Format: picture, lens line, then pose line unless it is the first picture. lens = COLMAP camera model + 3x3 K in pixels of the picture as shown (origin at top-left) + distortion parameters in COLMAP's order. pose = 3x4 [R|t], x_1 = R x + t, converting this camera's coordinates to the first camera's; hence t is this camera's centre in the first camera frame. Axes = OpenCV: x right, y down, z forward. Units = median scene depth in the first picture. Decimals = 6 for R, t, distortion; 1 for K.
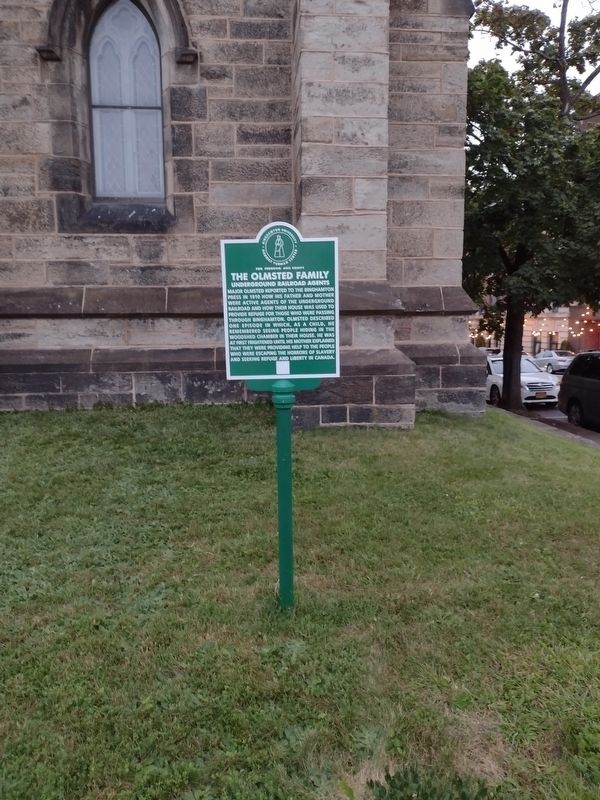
lens RADIAL K [[628.2, 0, 300.3], [0, 628.2, 400.5], [0, 0, 1]] dist [0.059339, 0.001583]
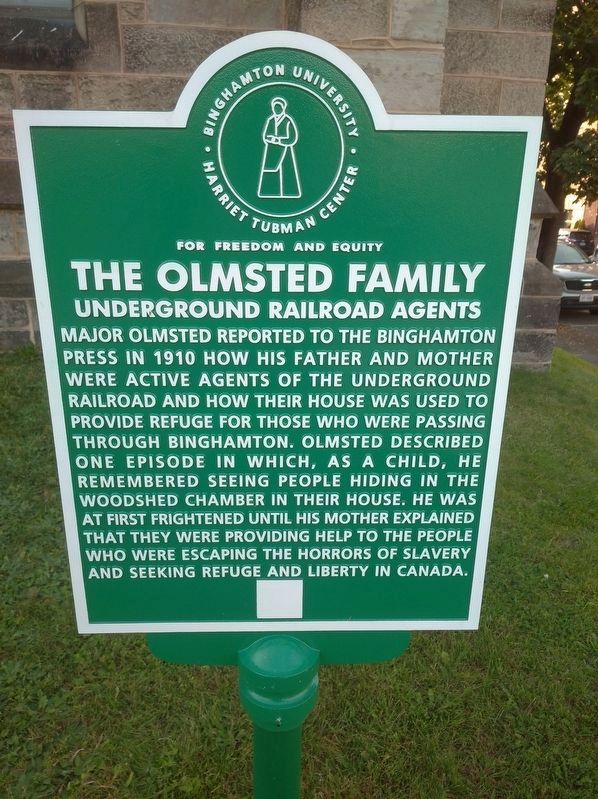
lens RADIAL K [[681.5, 0, 298.9], [0, 681.5, 399.5], [0, 0, 1]] dist [0.014874, -0.022503]
pose [[0.999047, 0.021542, 0.037950, -0.033078], [-0.028076, 0.983068, 0.181080, -0.197049], [-0.033407, -0.181973, 0.982736, 0.729723]]
